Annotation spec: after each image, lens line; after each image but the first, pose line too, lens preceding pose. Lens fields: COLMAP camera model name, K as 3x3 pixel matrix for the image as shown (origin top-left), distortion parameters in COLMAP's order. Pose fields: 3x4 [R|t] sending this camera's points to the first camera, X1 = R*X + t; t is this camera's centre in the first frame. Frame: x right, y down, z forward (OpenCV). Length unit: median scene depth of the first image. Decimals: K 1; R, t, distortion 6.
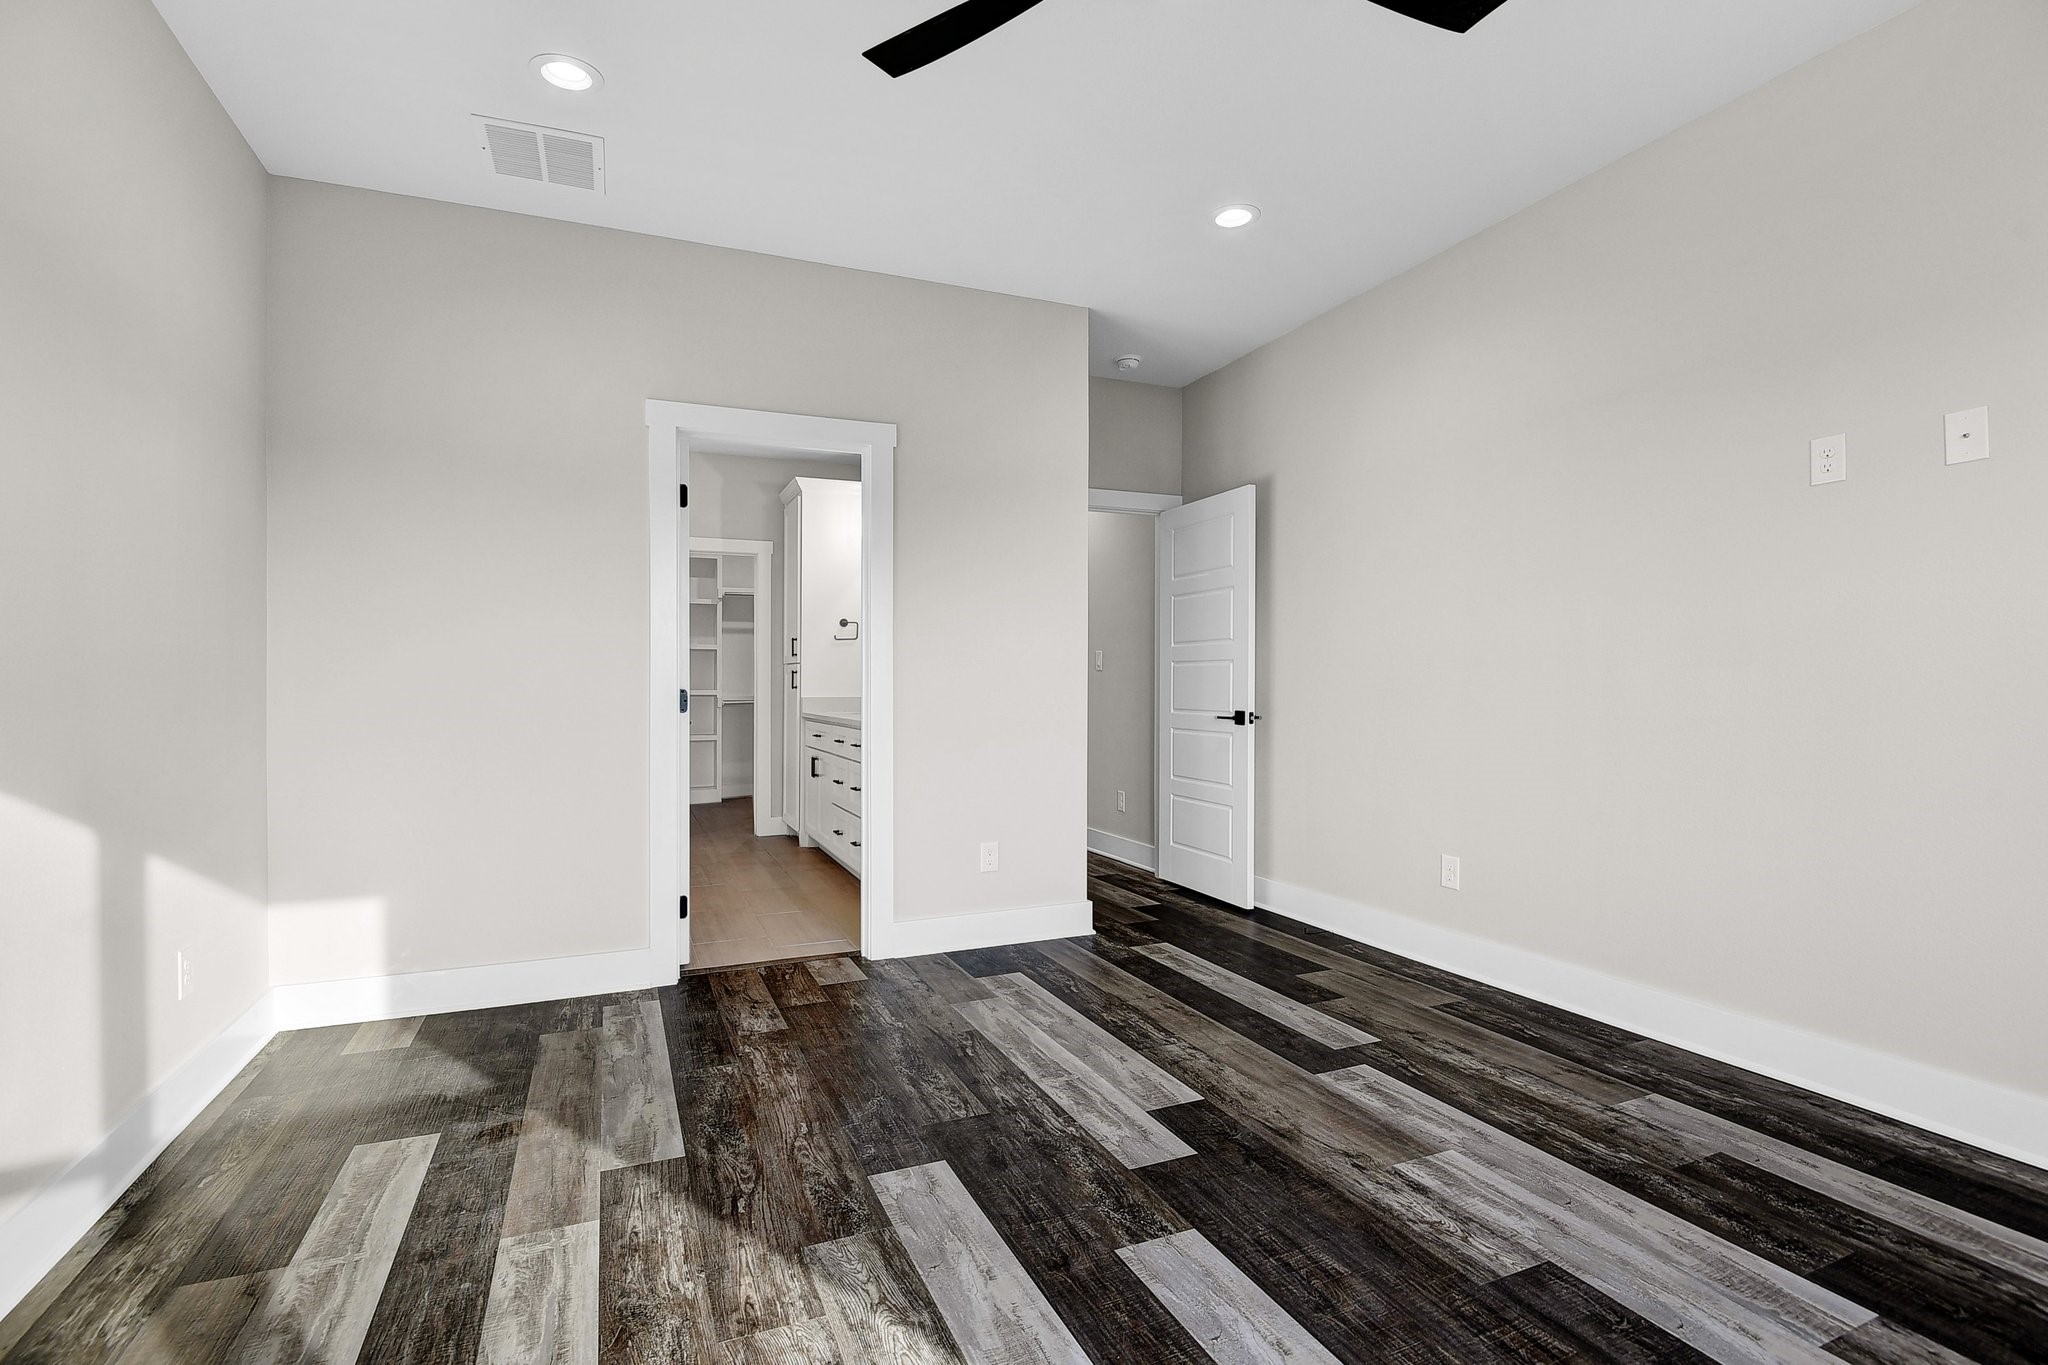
lens RADIAL K [[956.9, 0, 1024.0], [0, 956.9, 682.5], [0, 0, 1]] dist [0.000429, -0.010533]
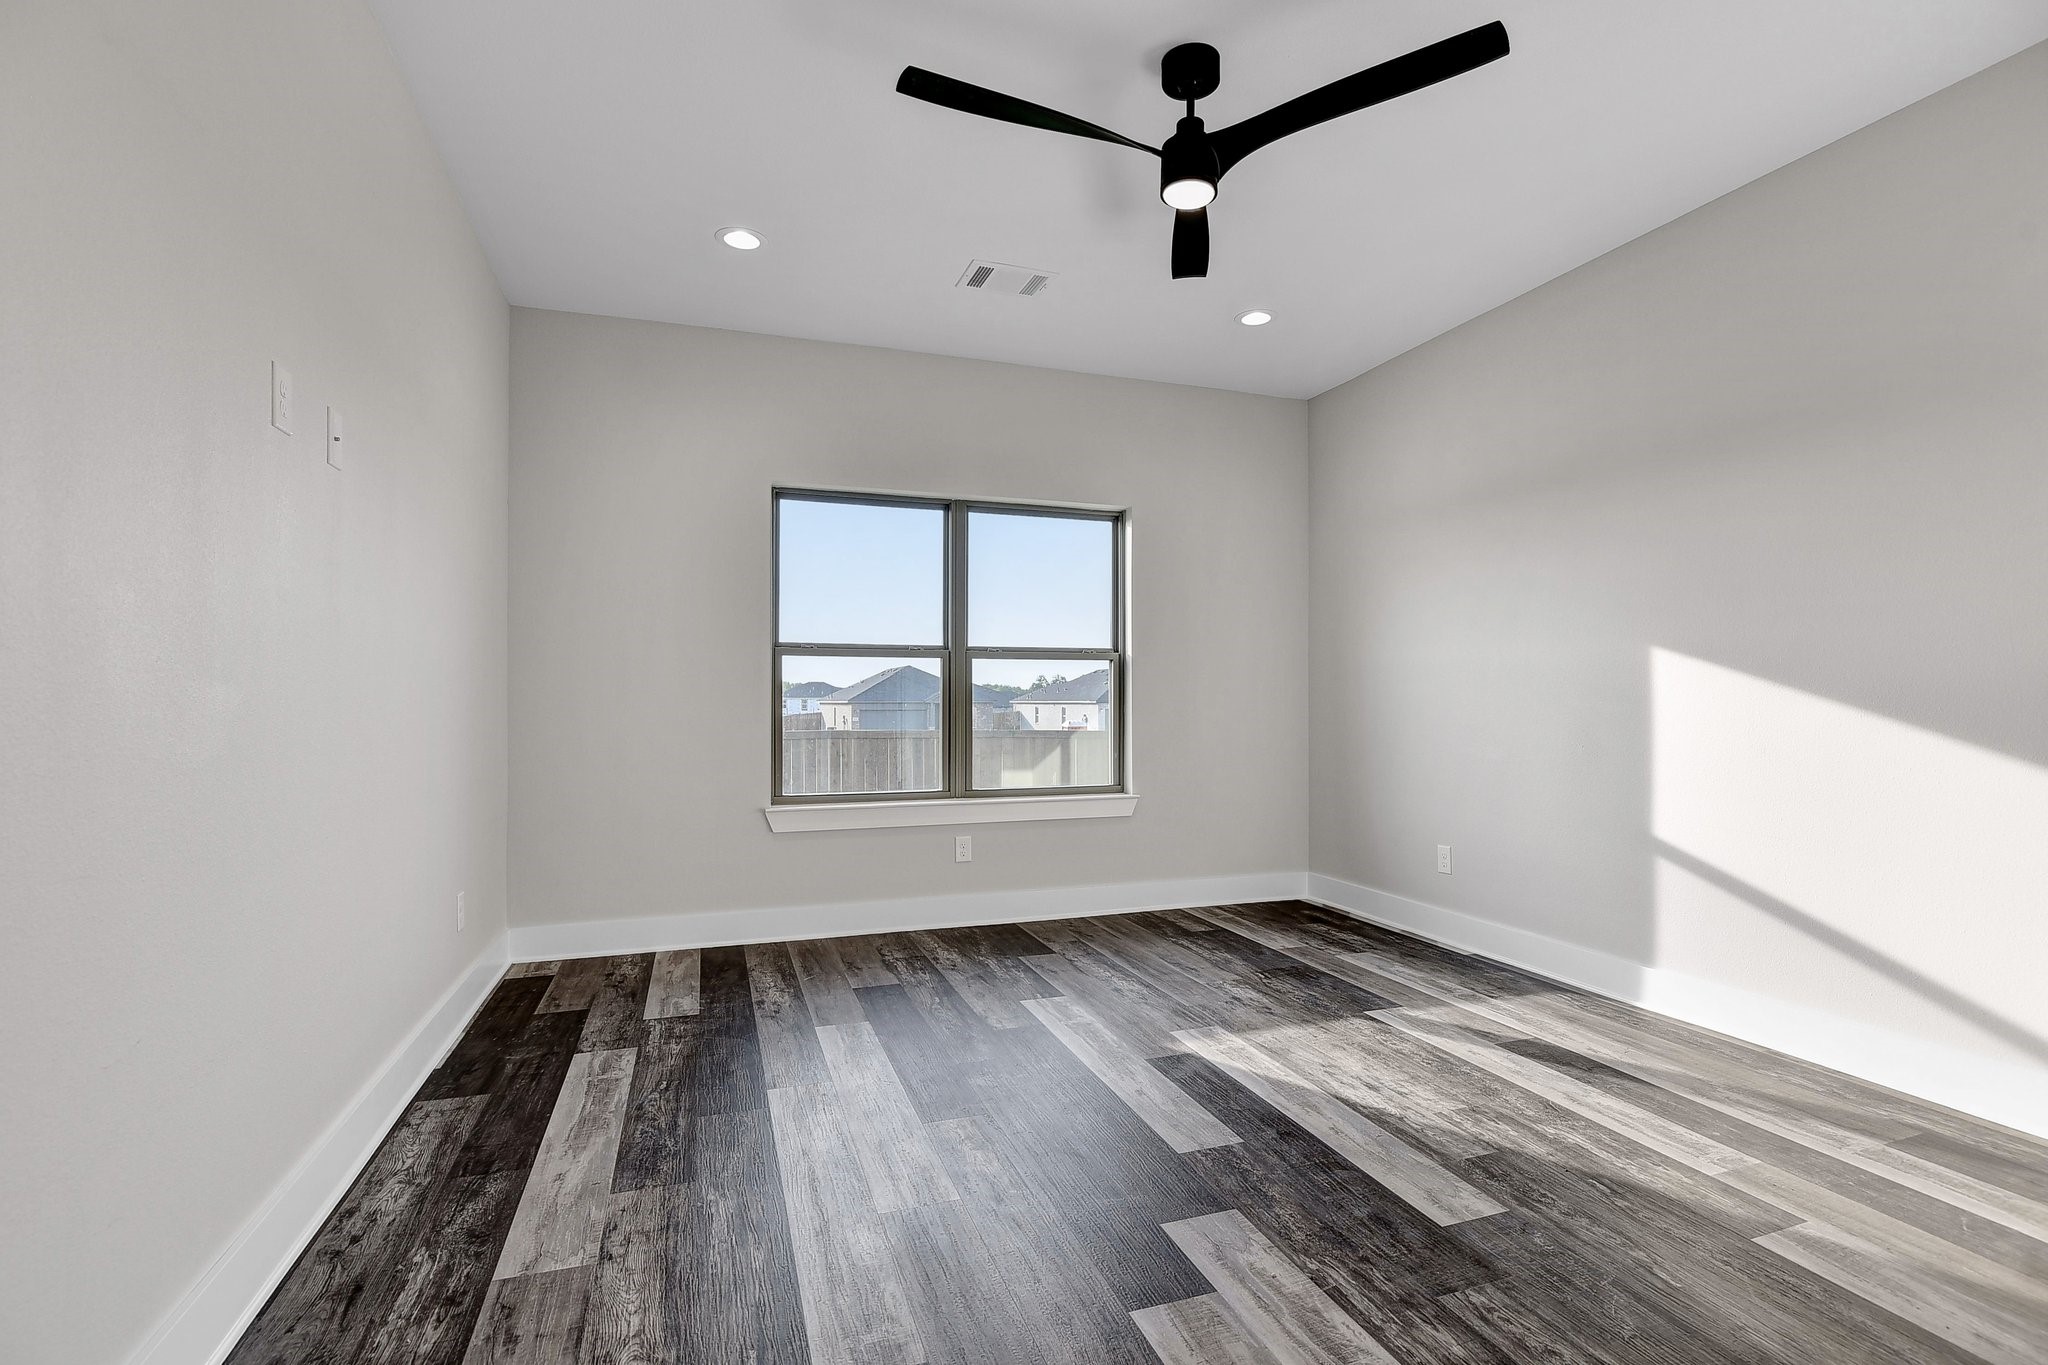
lens RADIAL K [[944.2, 0, 1055.7], [0, 944.2, 691.9], [0, 0, 1]] dist [-0.009449, -0.000433]
pose [[-0.998491, 0.006990, 0.054473, 0.193109], [0.006241, 0.999884, -0.013911, 0.004649], [-0.054564, -0.013550, -0.998418, 1.607296]]
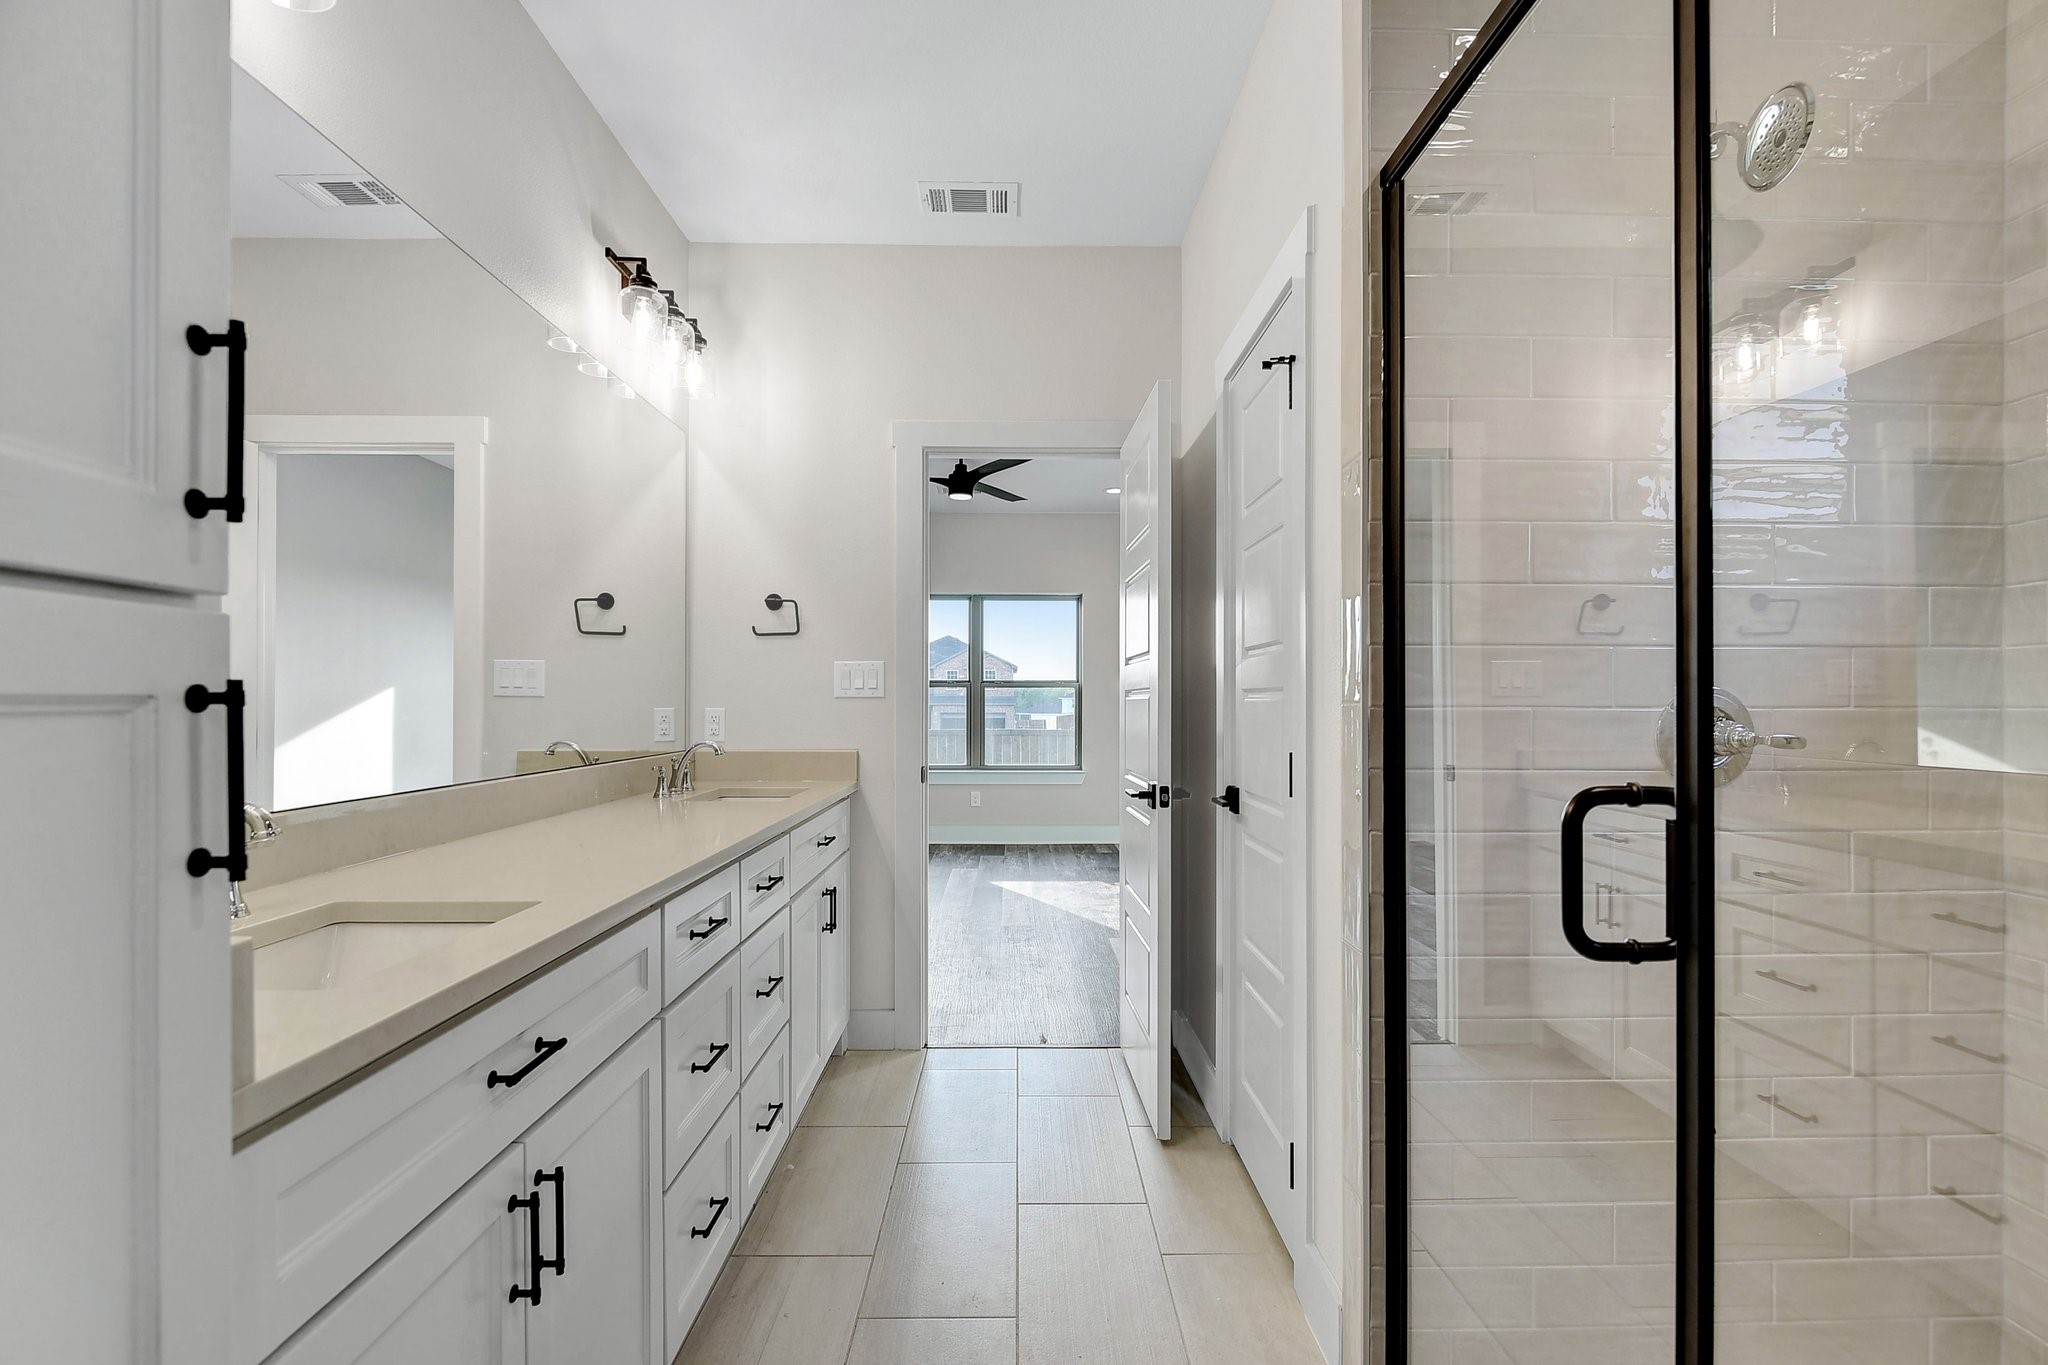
lens RADIAL K [[970.4, 0, 1022.9], [0, 970.4, 697.5], [0, 0, 1]] dist [-0.001522, -0.000921]
pose [[-0.921195, 0.006600, 0.389046, -0.883916], [0.003753, 0.999960, -0.008076, -0.027459], [-0.389084, -0.005979, -0.921183, 2.651170]]
